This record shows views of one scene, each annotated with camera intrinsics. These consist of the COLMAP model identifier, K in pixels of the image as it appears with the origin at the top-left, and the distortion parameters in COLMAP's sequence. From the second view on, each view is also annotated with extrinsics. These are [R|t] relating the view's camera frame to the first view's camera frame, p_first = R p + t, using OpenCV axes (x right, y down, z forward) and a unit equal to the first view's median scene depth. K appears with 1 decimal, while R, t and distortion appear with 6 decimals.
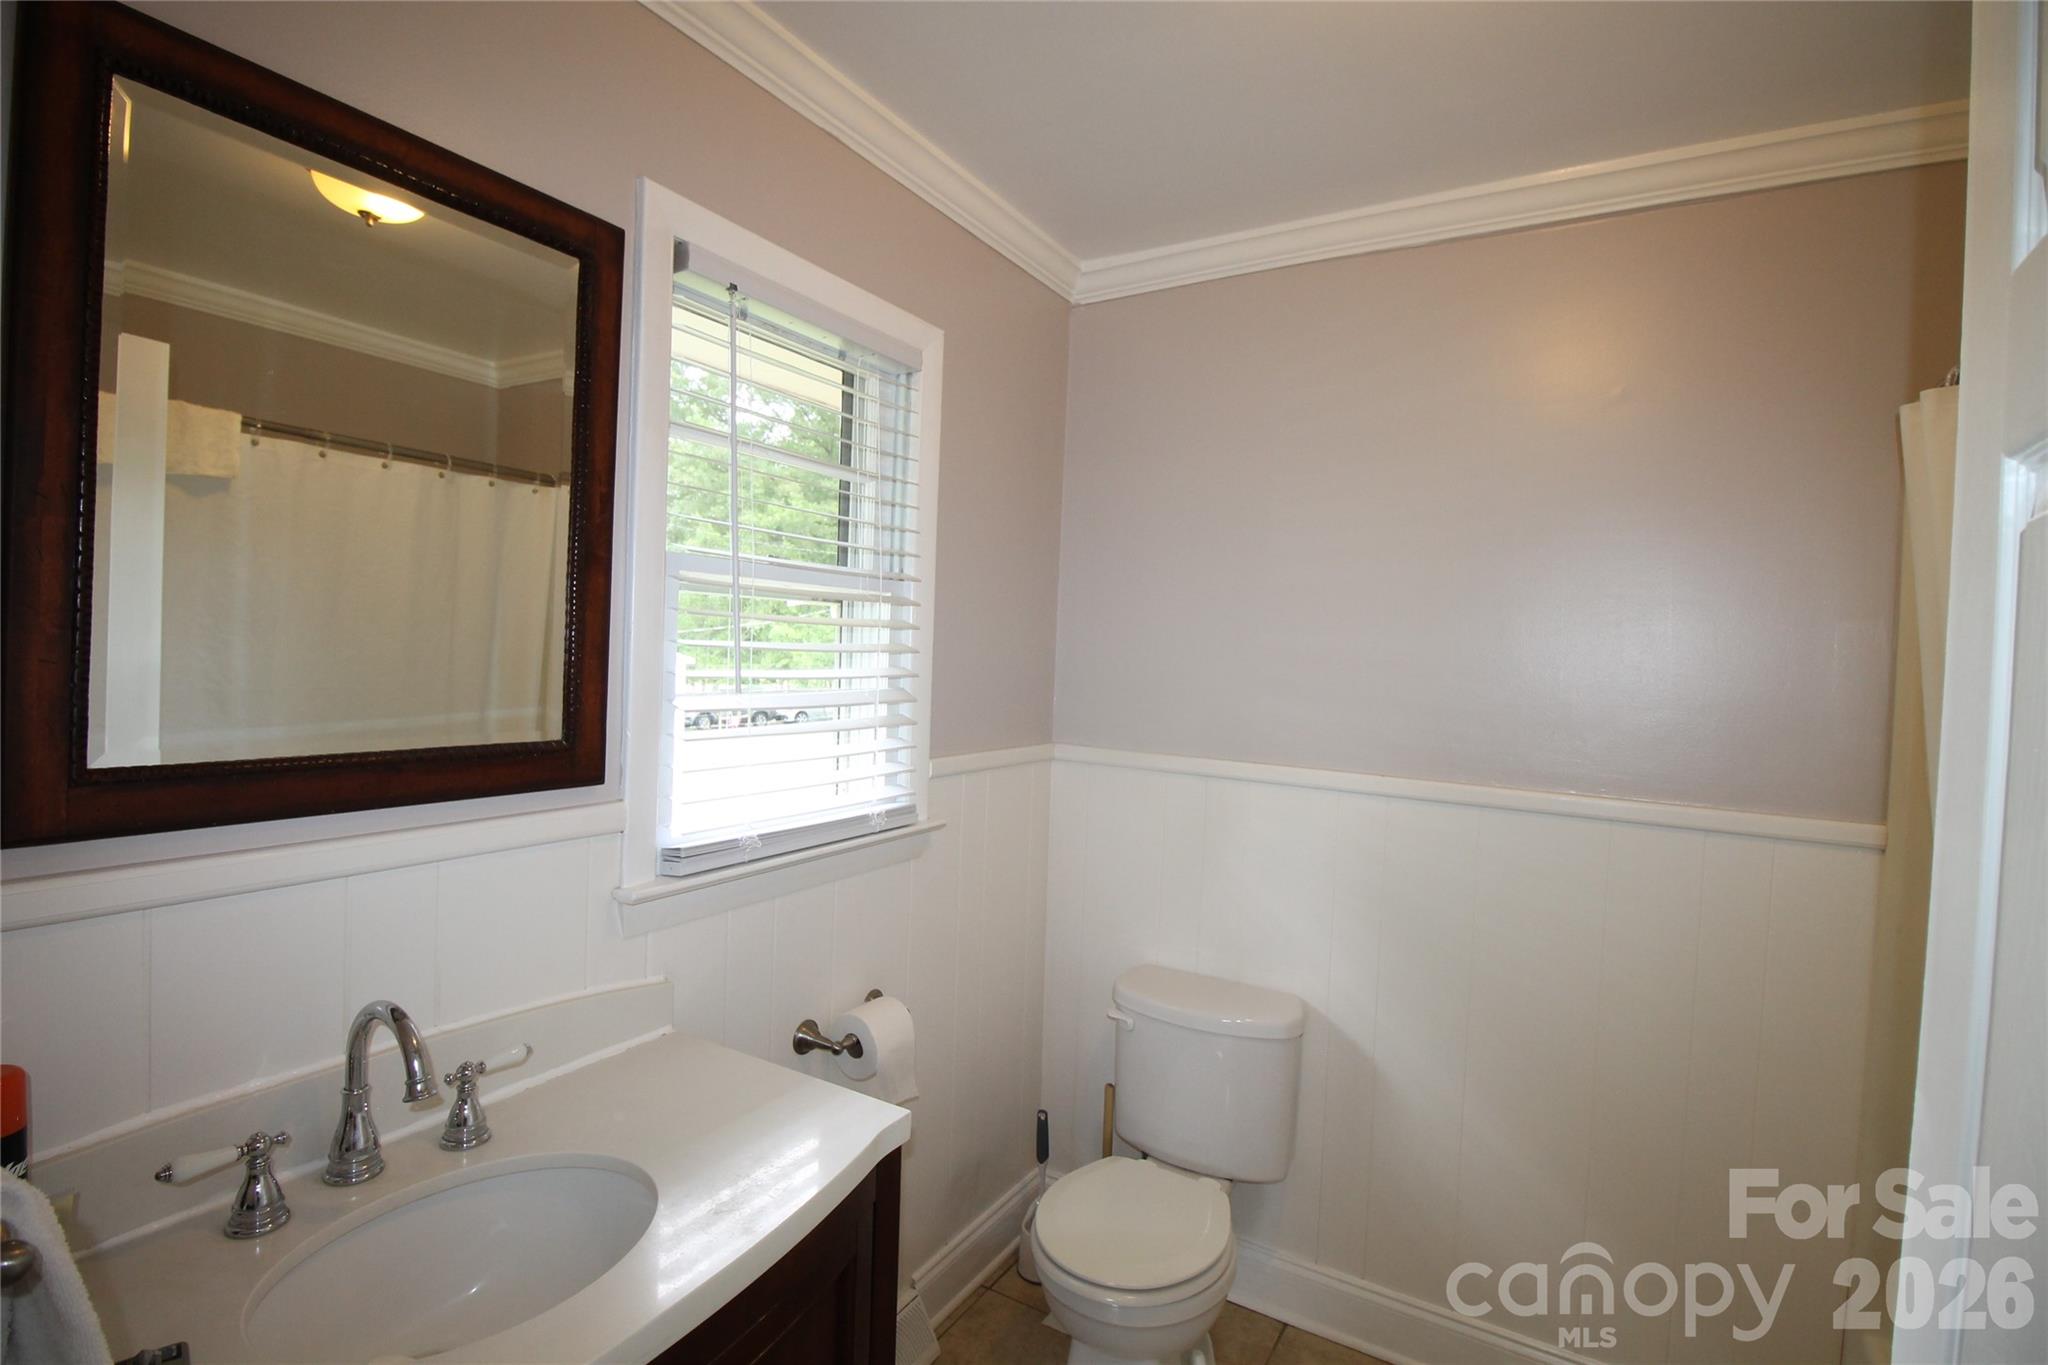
lens RADIAL K [[961.7, 0, 1026.2], [0, 961.7, 666.5], [0, 0, 1]] dist [-0.004471, -0.008521]
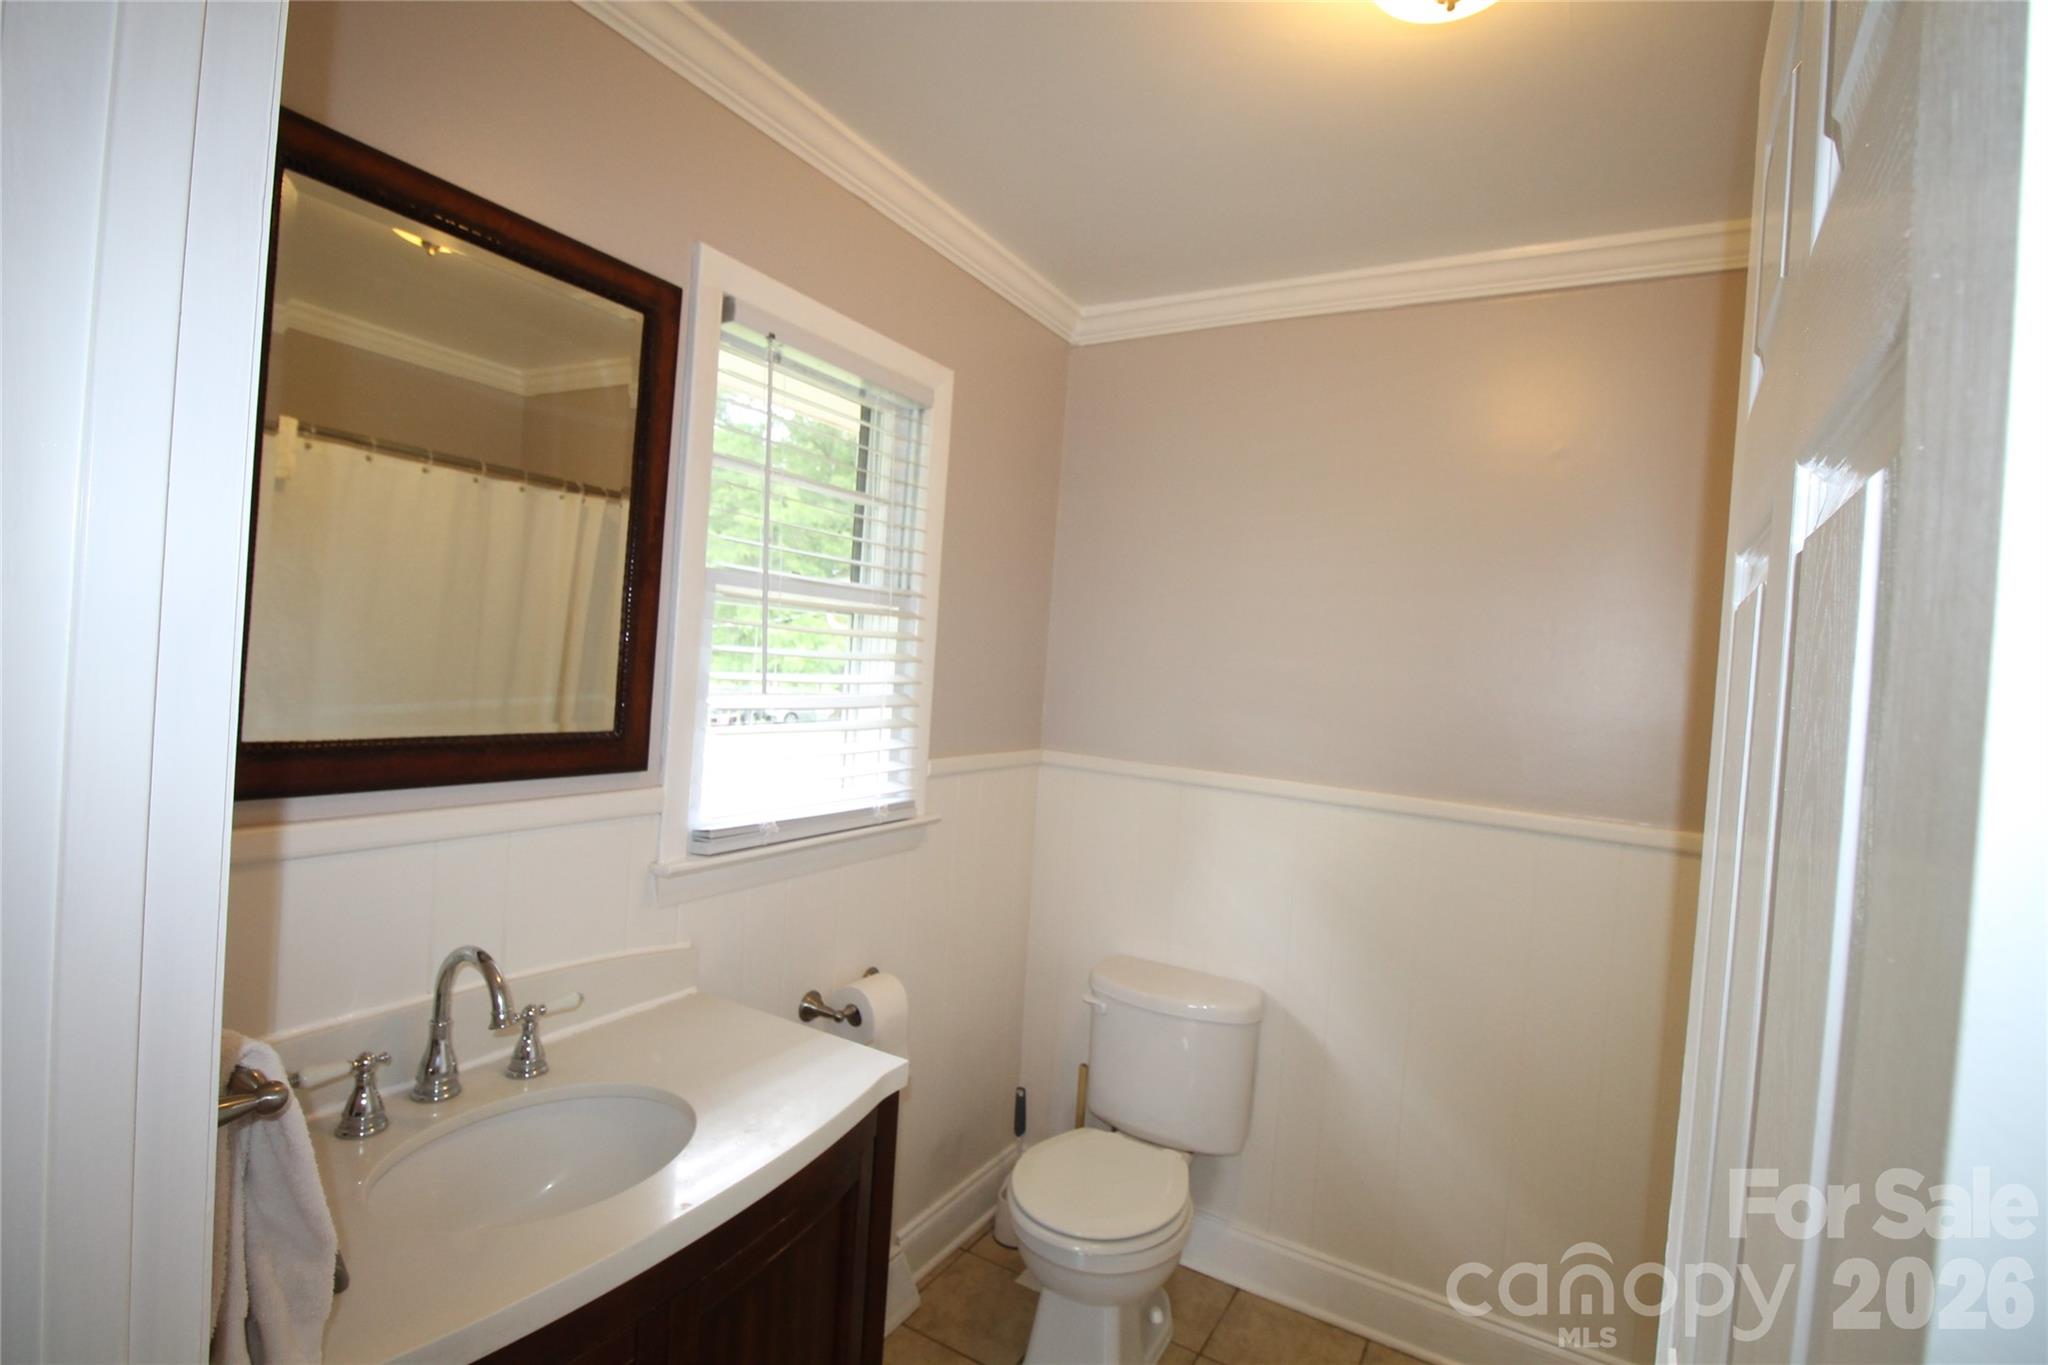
lens RADIAL K [[957.5, 0, 1026.8], [0, 957.5, 645.5], [0, 0, 1]] dist [-0.018323, -0.000092]
pose [[0.999465, 0.031273, 0.009593, -0.002827], [-0.030970, 0.999061, -0.030297, -0.004227], [-0.010531, 0.029983, 0.999495, -0.102433]]
